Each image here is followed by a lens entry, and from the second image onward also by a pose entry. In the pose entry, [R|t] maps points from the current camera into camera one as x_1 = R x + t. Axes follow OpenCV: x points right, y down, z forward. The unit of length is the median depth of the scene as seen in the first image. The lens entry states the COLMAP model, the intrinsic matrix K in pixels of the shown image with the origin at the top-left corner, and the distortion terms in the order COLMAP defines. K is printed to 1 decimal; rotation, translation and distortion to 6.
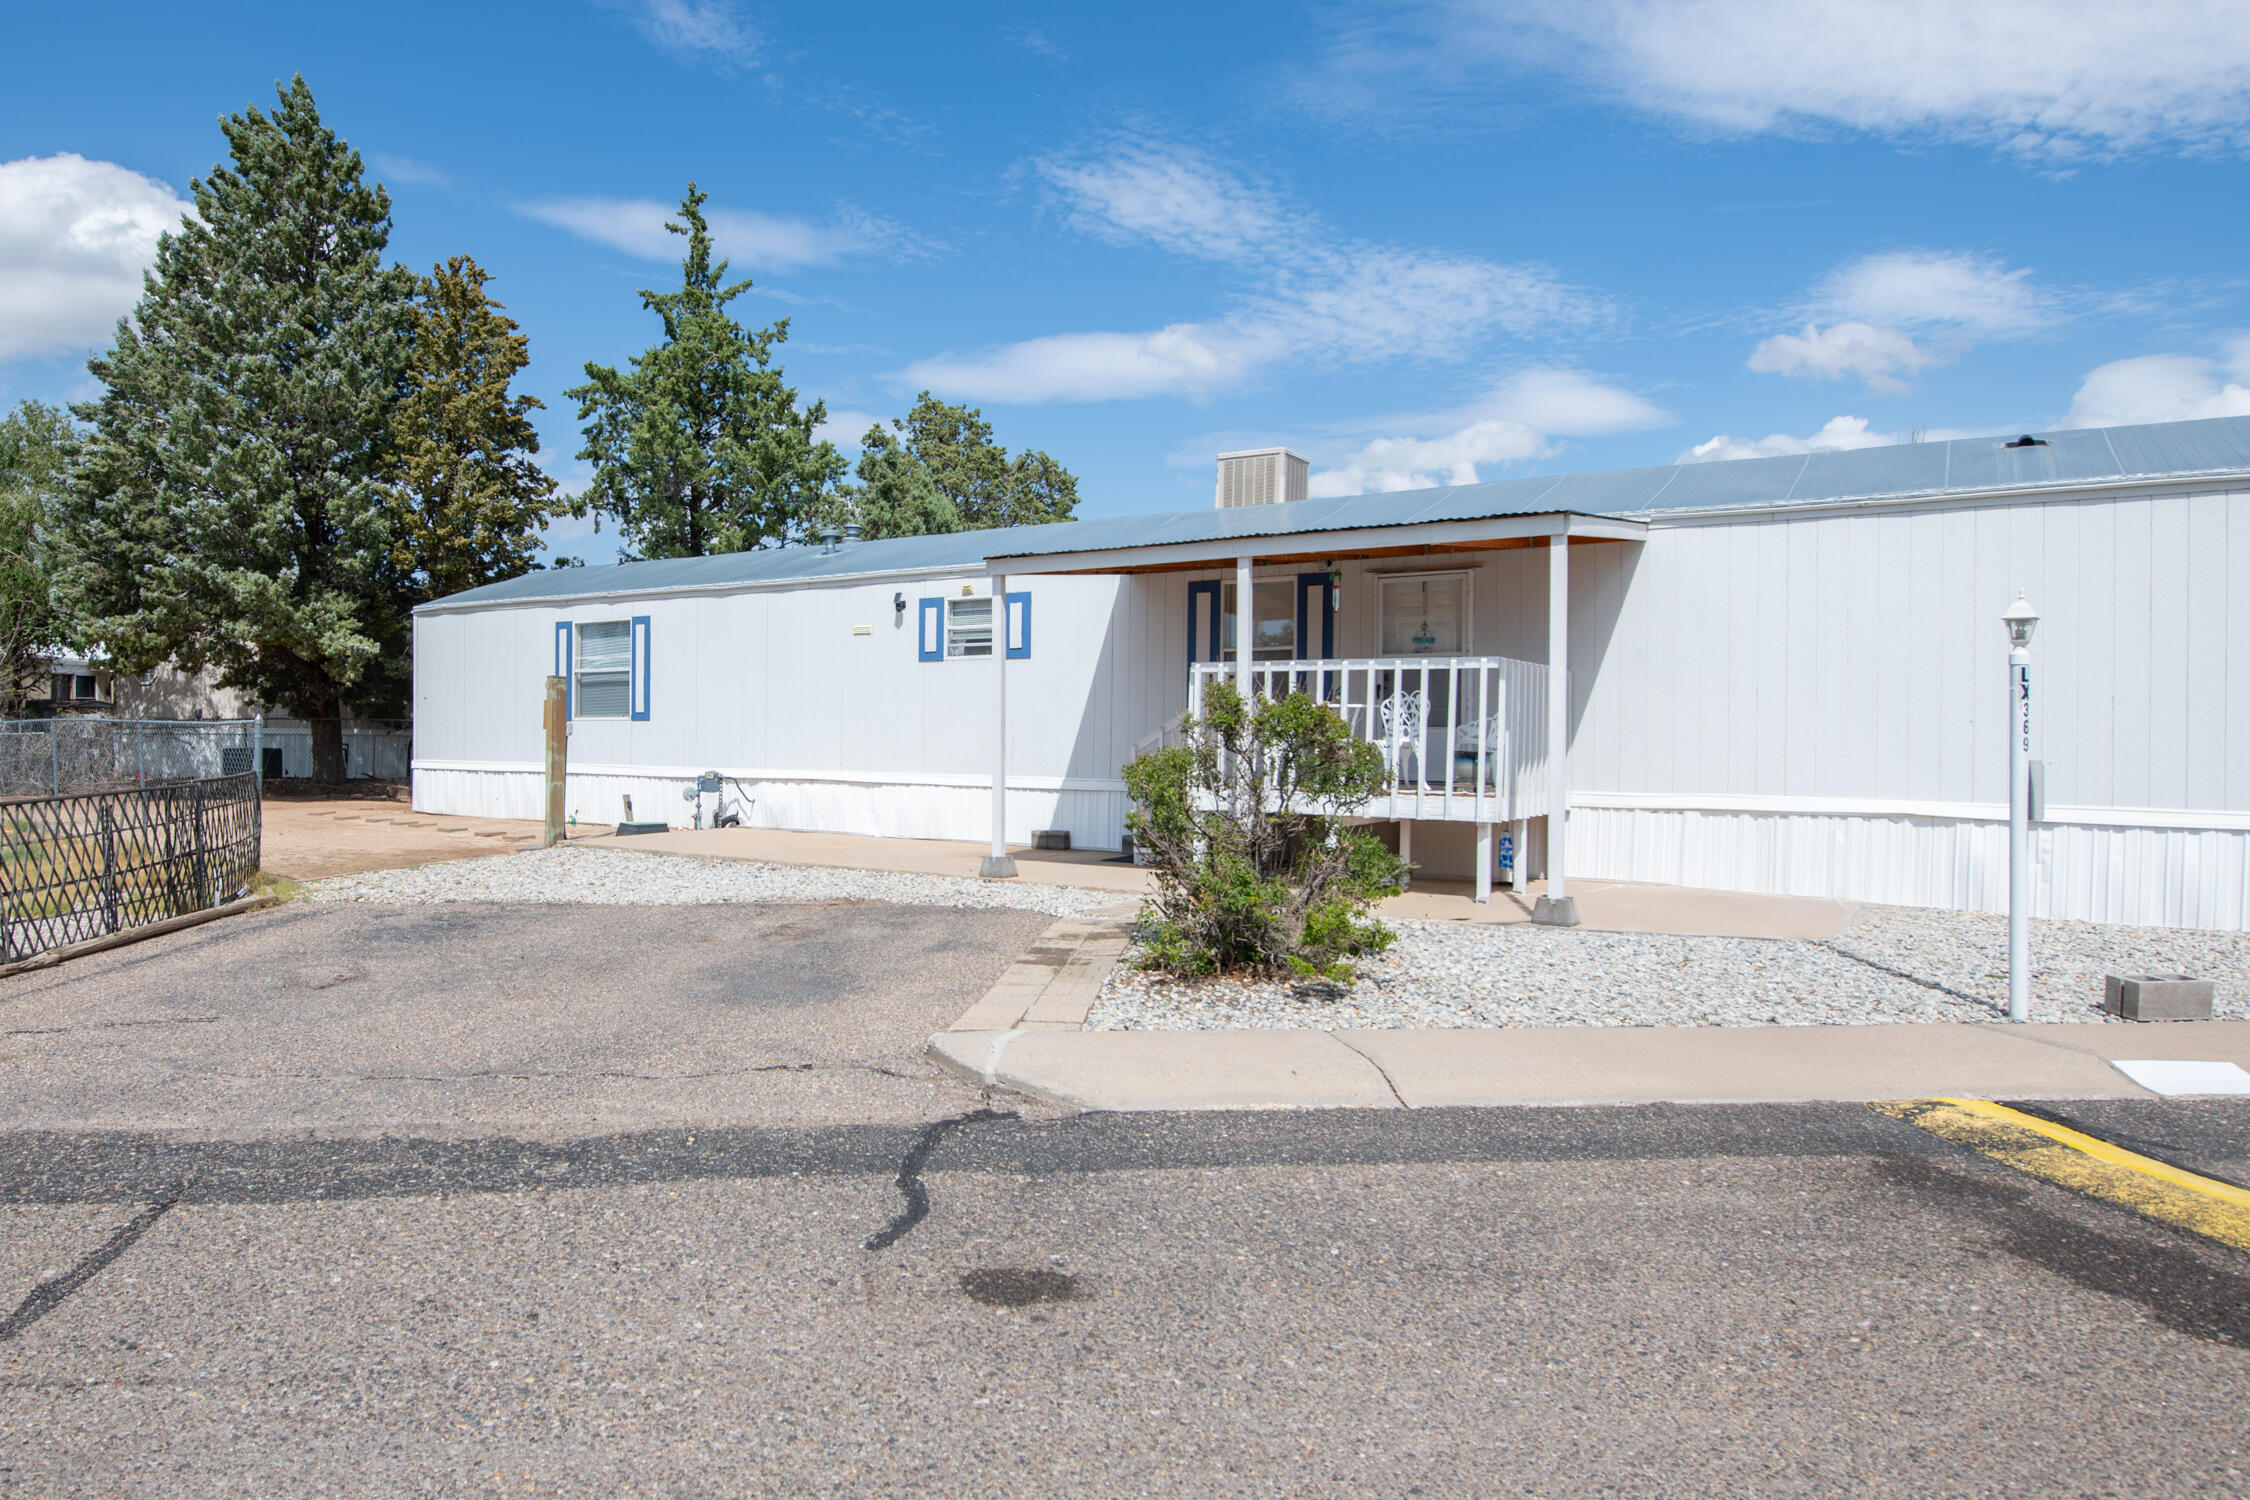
lens RADIAL K [[1248.6, 0, 1121.5], [0, 1248.6, 738.8], [0, 0, 1]] dist [0.017386, -0.005045]
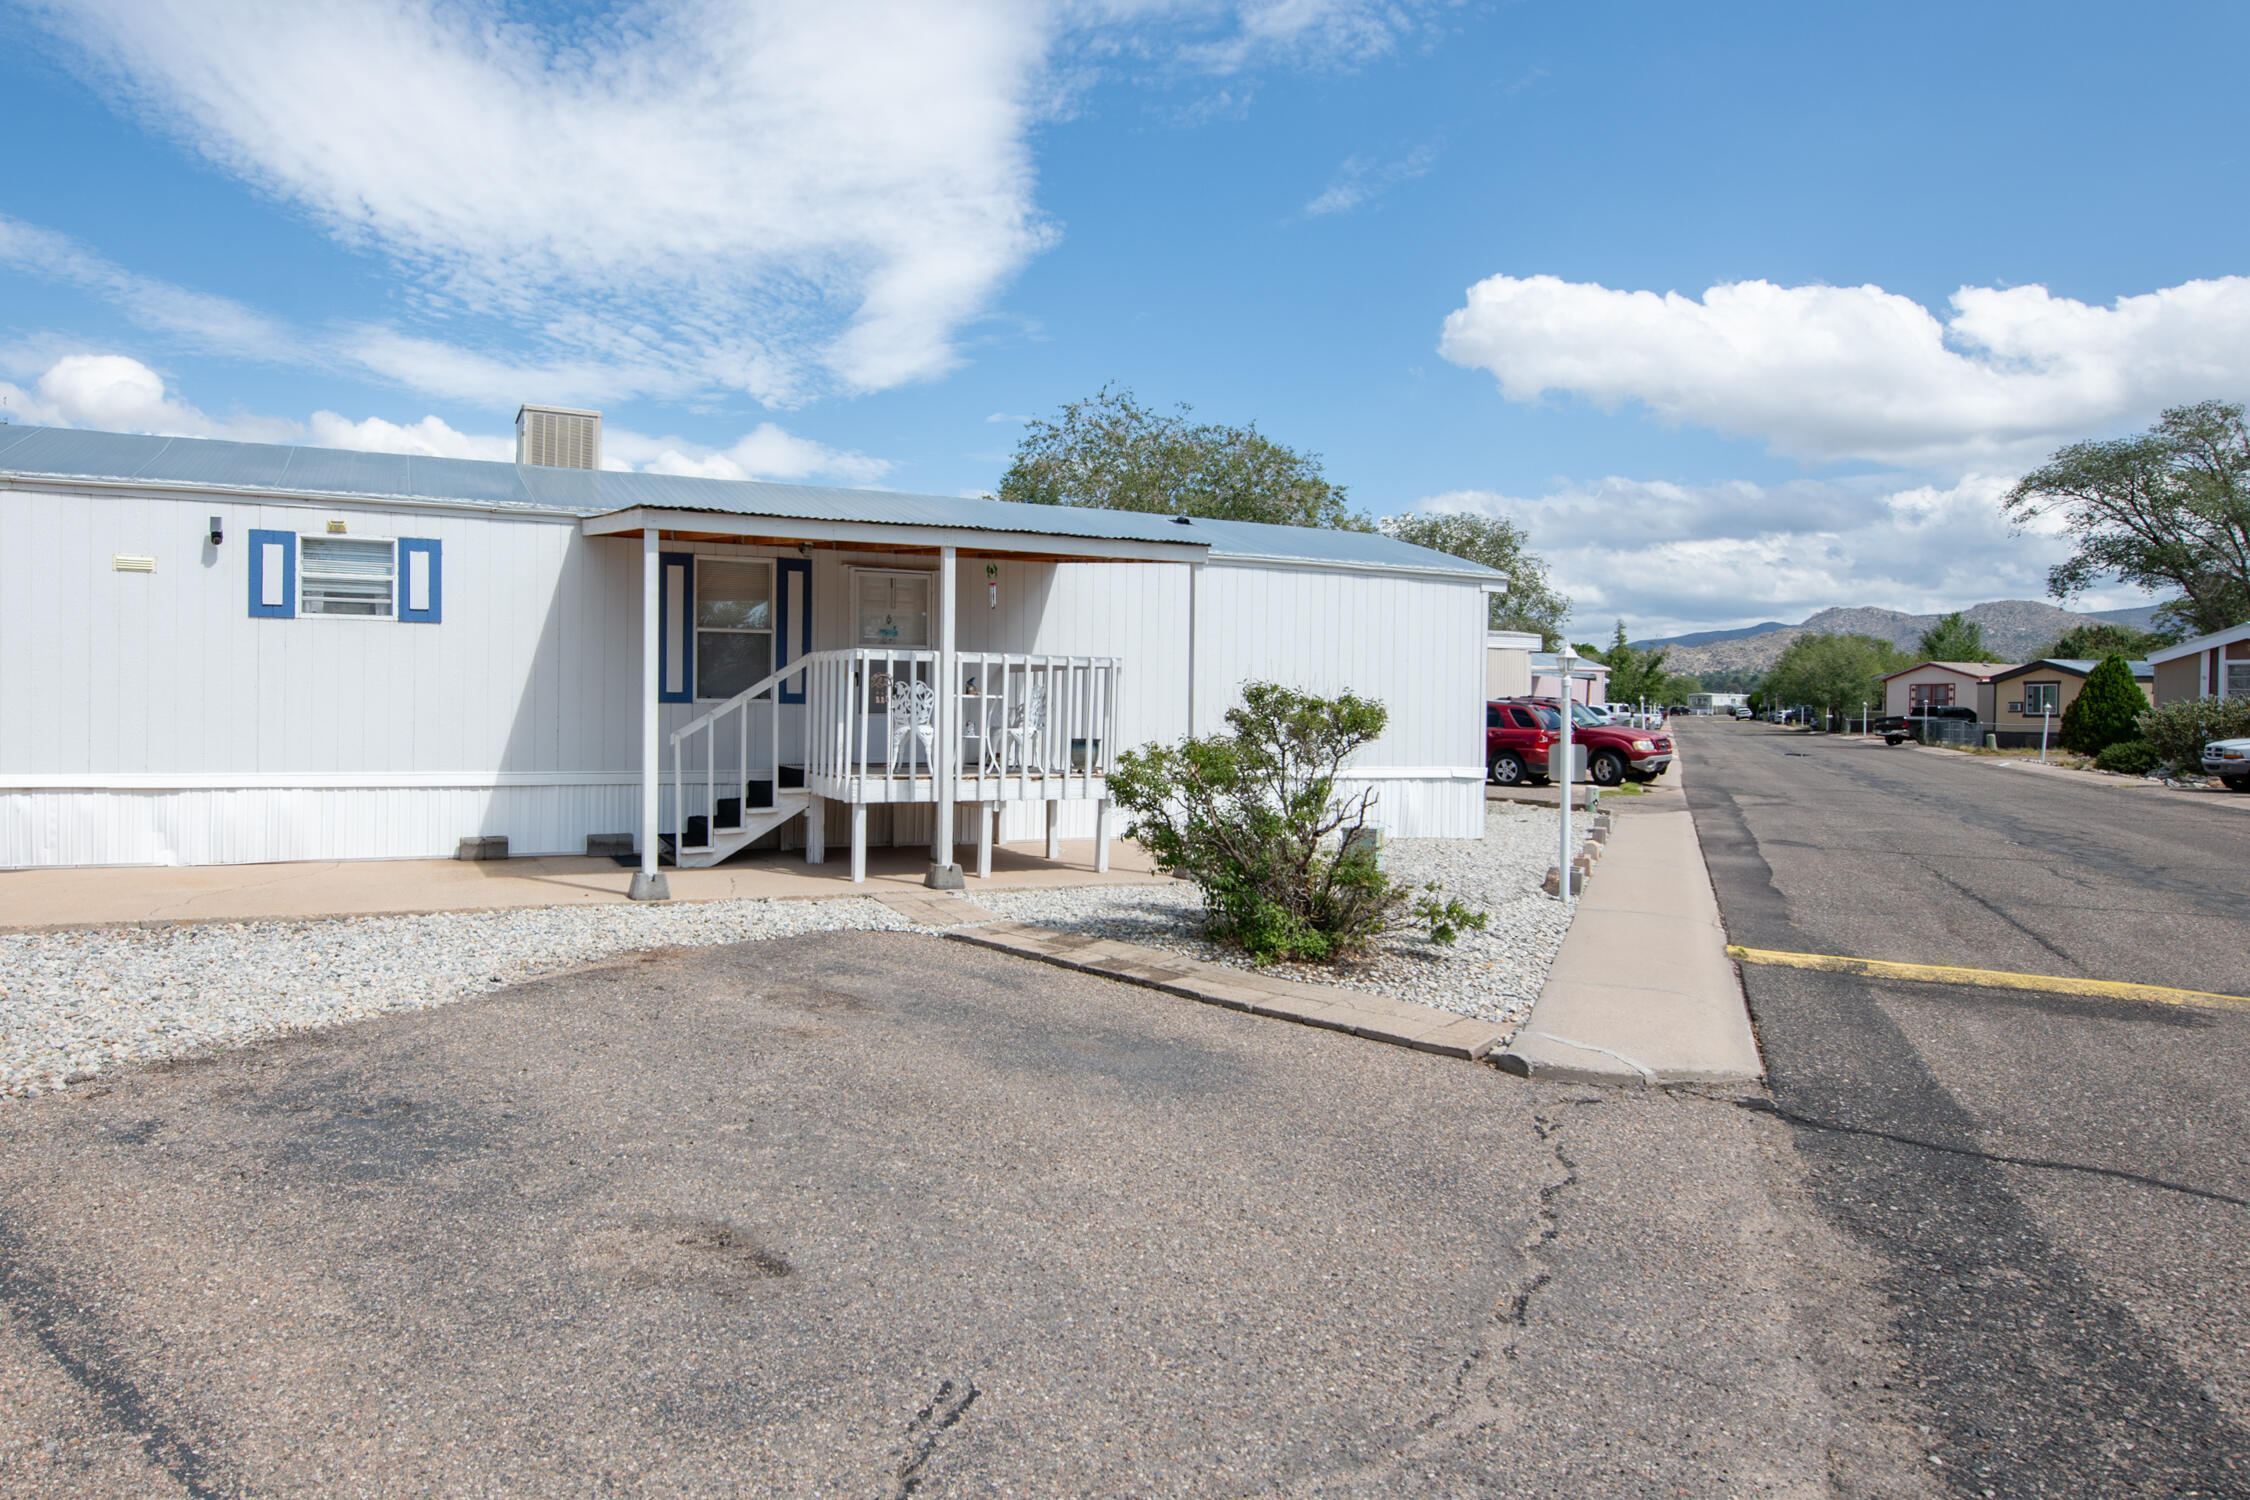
lens RADIAL K [[1092.6, 0, 1041.7], [0, 1092.6, 742.0], [0, 0, 1]] dist [-0.004770, -0.000526]
pose [[0.650745, -0.017609, 0.759092, -0.229512], [-0.004266, 0.999630, 0.026846, -0.005907], [-0.759285, -0.020708, 0.650429, 0.164838]]
